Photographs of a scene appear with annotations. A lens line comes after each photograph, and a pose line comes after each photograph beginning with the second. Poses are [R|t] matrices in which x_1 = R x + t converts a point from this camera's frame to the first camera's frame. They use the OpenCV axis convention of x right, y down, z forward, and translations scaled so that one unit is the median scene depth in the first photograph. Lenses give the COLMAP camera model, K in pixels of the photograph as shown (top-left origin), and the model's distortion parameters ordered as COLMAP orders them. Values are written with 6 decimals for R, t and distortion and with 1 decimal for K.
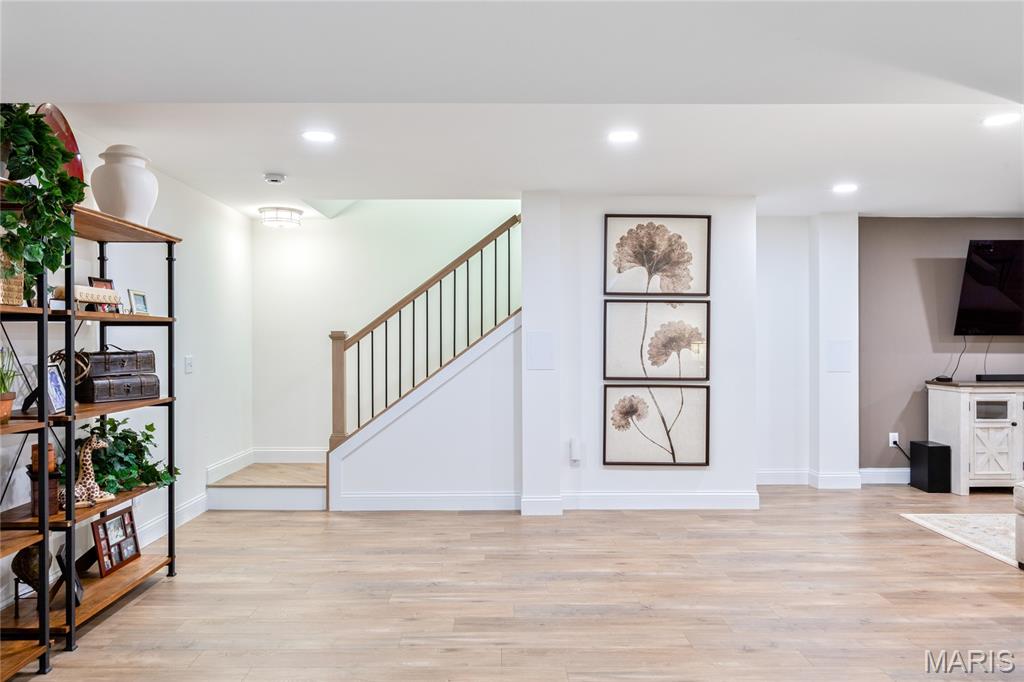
lens RADIAL K [[696.8, 0, 509.6], [0, 696.8, 346.1], [0, 0, 1]] dist [-0.005074, -0.008690]
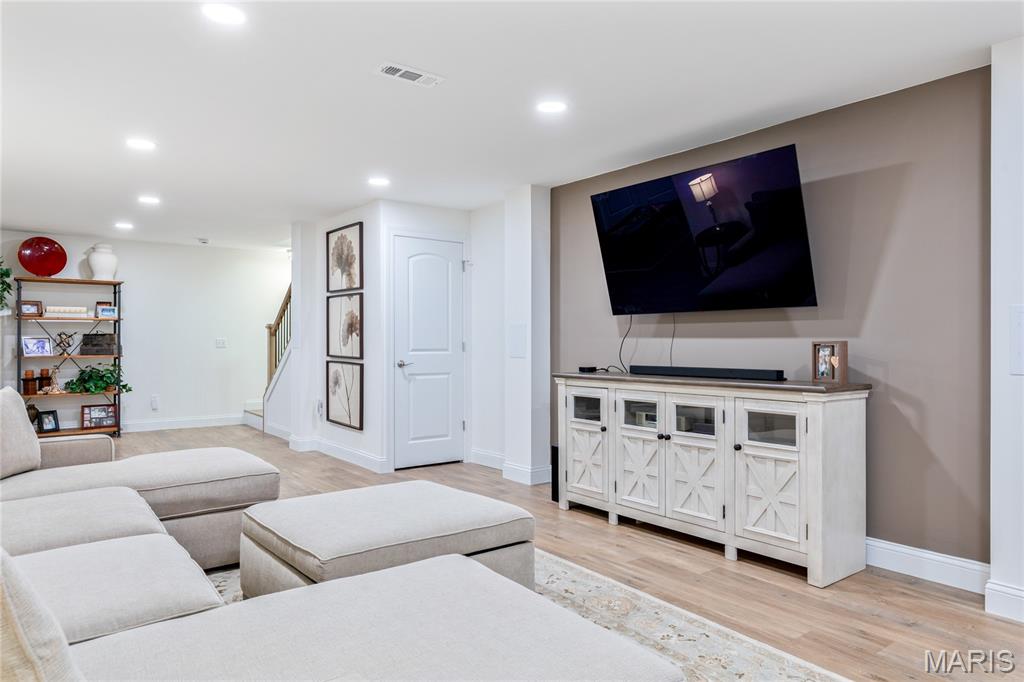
lens RADIAL K [[648.0, 0, 514.3], [0, 648.0, 340.5], [0, 0, 1]] dist [0.001436, -0.002781]
pose [[0.615595, 0.002461, -0.788059, 1.221416], [-0.003235, 0.999995, 0.000595, 0.014266], [0.788056, 0.002183, 0.615599, 0.478159]]
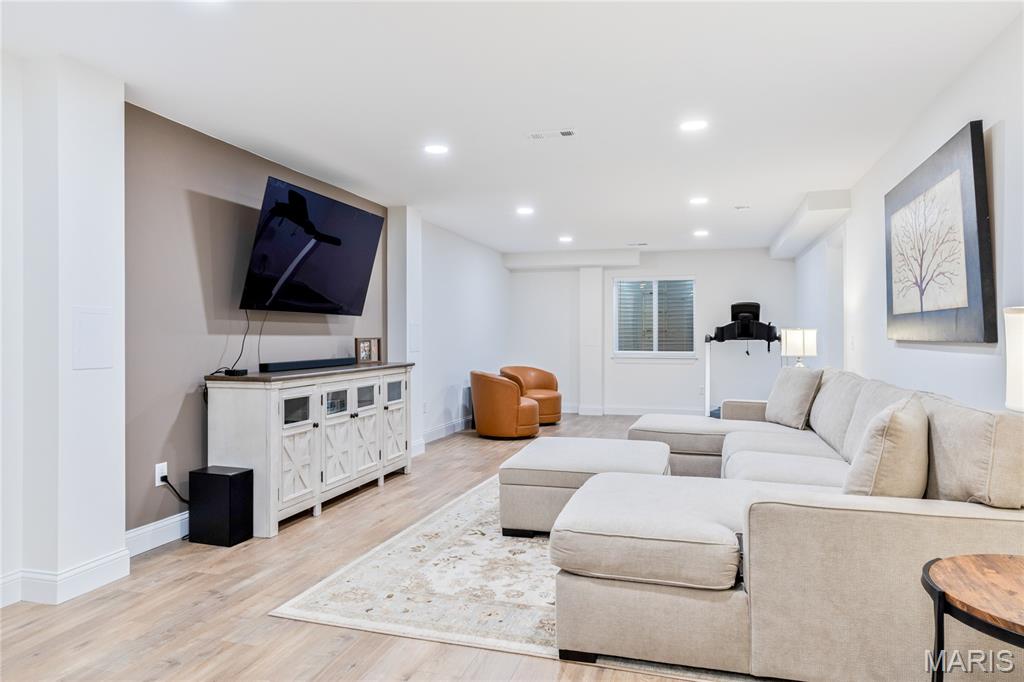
lens RADIAL K [[648.0, 0, 507.4], [0, 648.0, 333.0], [0, 0, 1]] dist [0.001436, -0.002781]
pose [[0.302220, 0.006270, 0.953218, 0.101464], [0.006831, 0.999938, -0.008744, 0.017150], [-0.953214, 0.009154, 0.302158, 0.572272]]
